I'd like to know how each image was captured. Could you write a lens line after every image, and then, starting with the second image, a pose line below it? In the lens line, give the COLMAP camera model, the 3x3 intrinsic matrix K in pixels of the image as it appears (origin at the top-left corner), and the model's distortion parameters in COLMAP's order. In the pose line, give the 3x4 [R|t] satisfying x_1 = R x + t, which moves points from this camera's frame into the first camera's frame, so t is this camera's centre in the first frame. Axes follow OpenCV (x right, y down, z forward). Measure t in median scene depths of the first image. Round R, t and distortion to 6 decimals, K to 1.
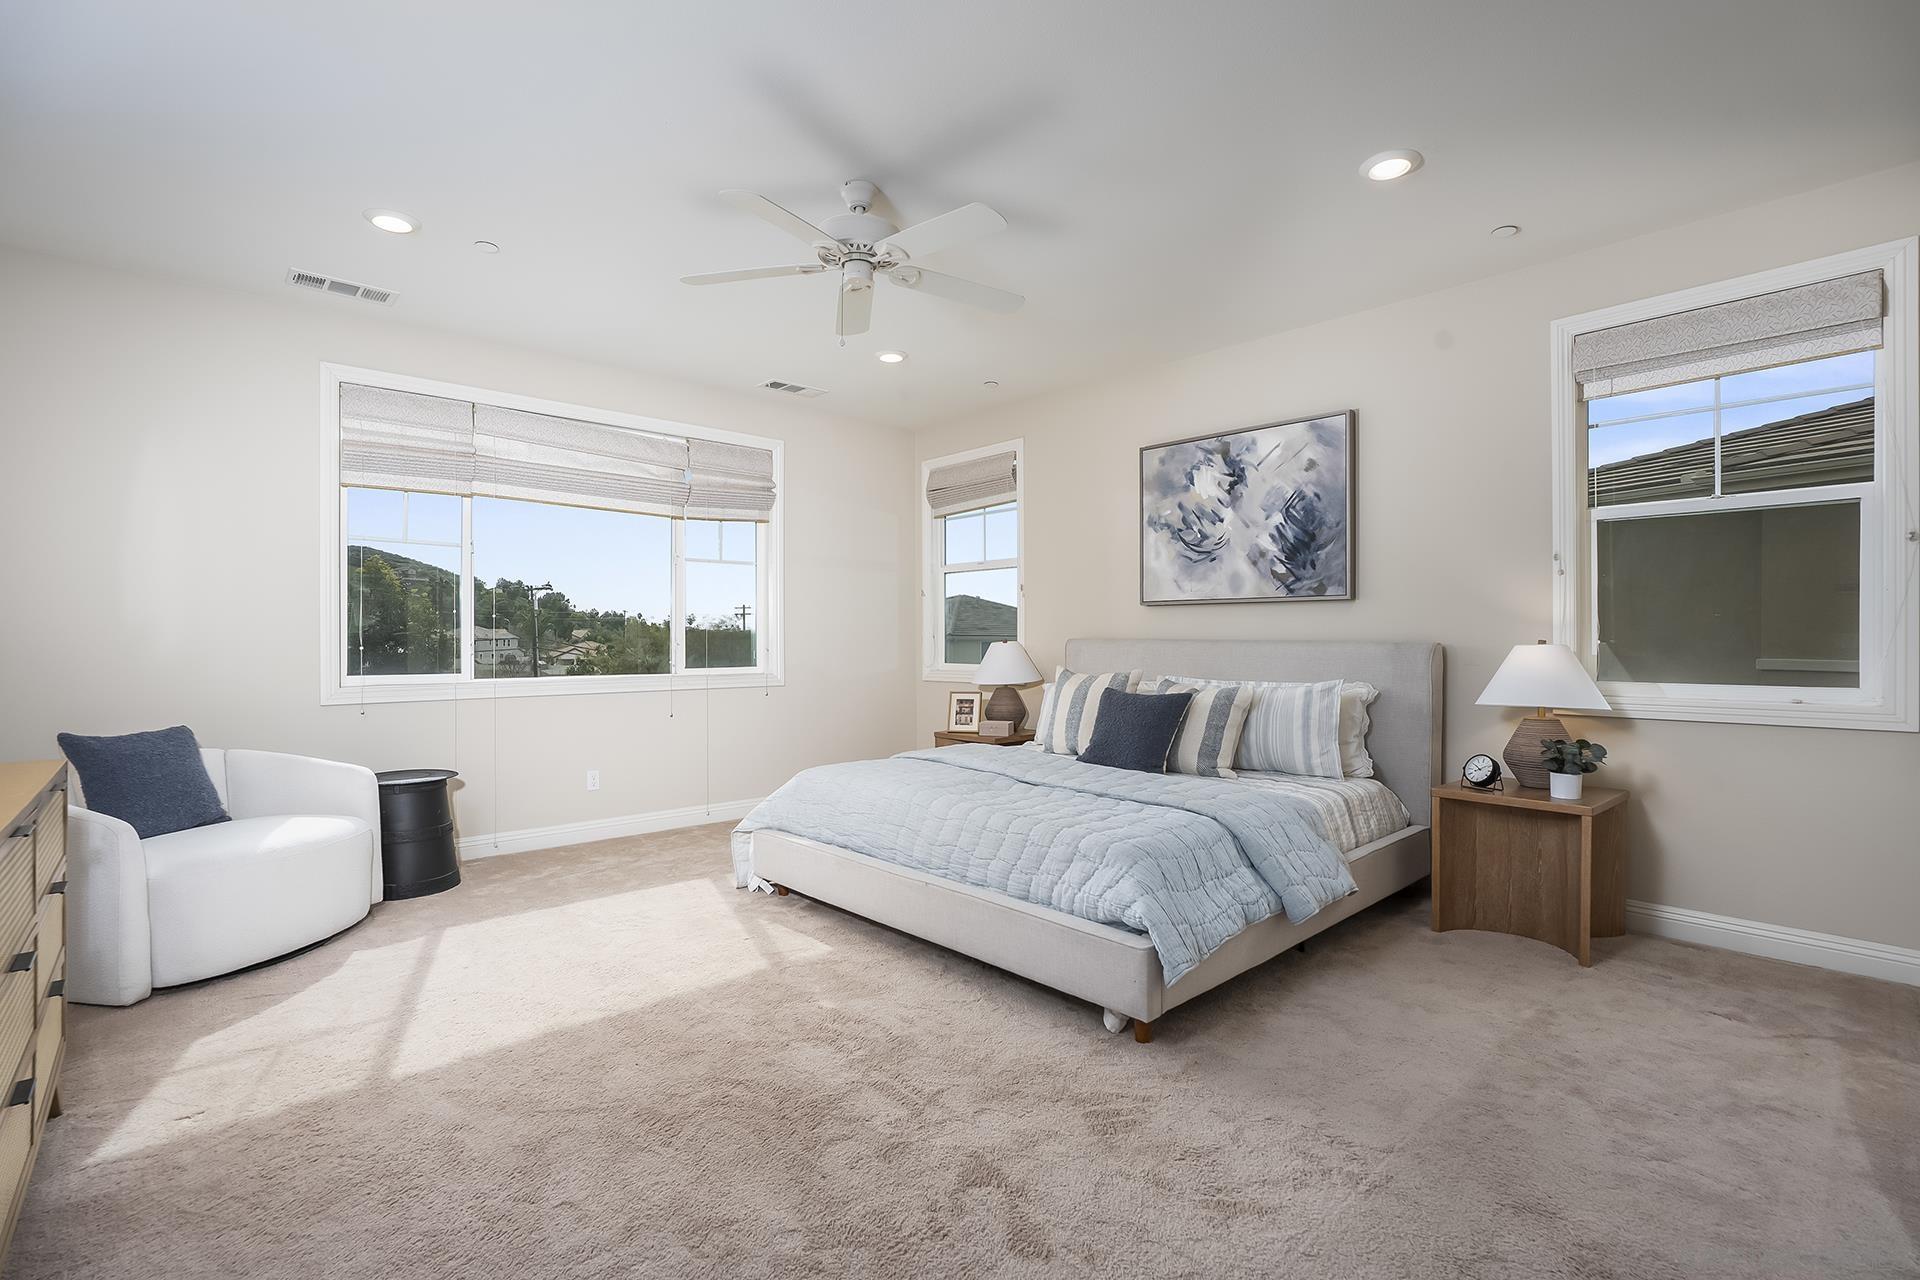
lens RADIAL K [[861.8, 0, 965.2], [0, 861.8, 644.0], [0, 0, 1]] dist [-0.038911, 0.000216]
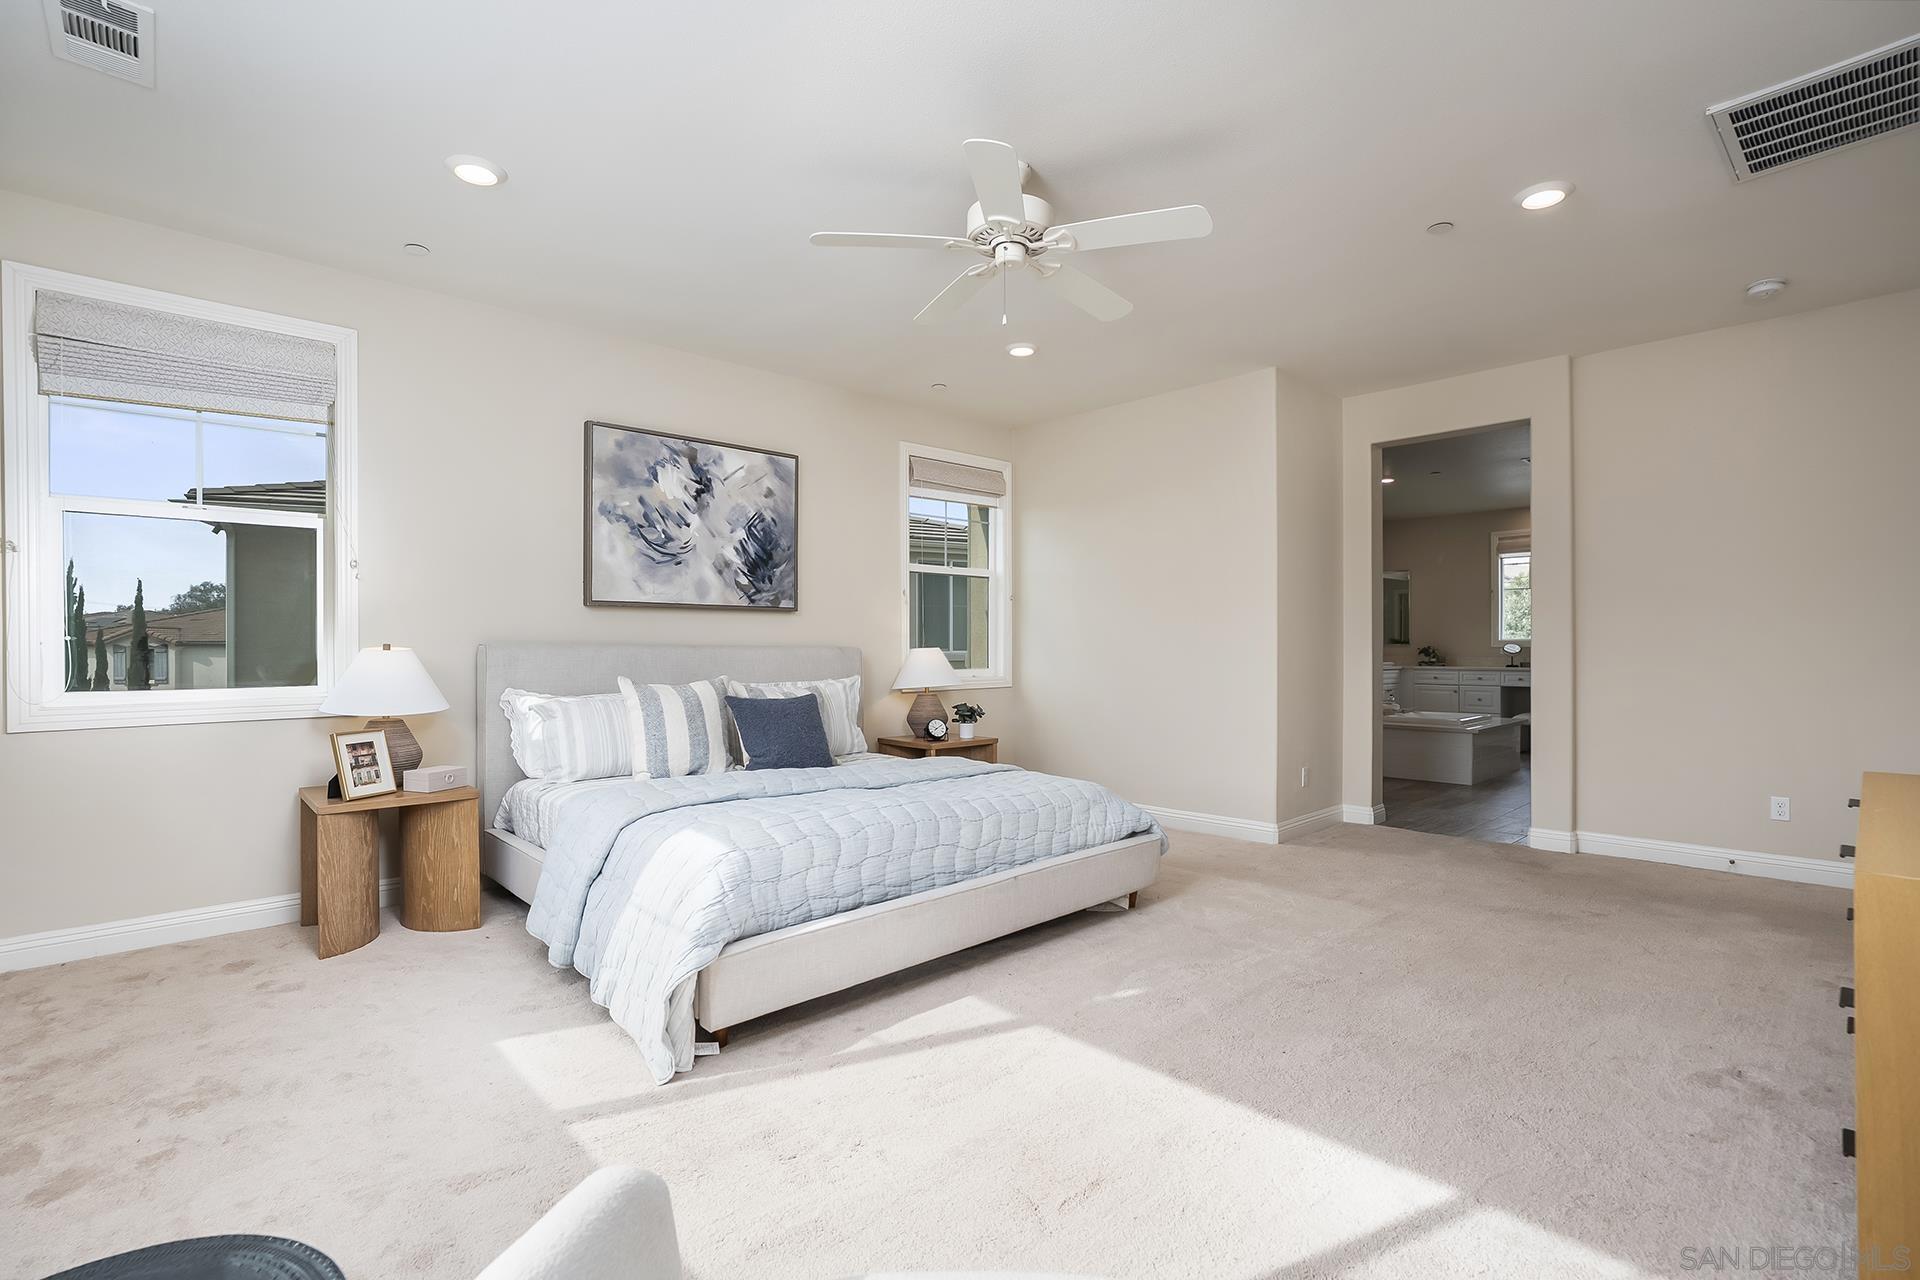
lens RADIAL K [[861.8, 0, 965.2], [0, 861.8, 644.0], [0, 0, 1]] dist [-0.038911, 0.000216]
pose [[0.014753, 0.003171, 0.999886, -0.707318], [0.007569, 0.999966, -0.003283, -0.000276], [-0.999863, 0.007617, 0.014728, 0.680322]]
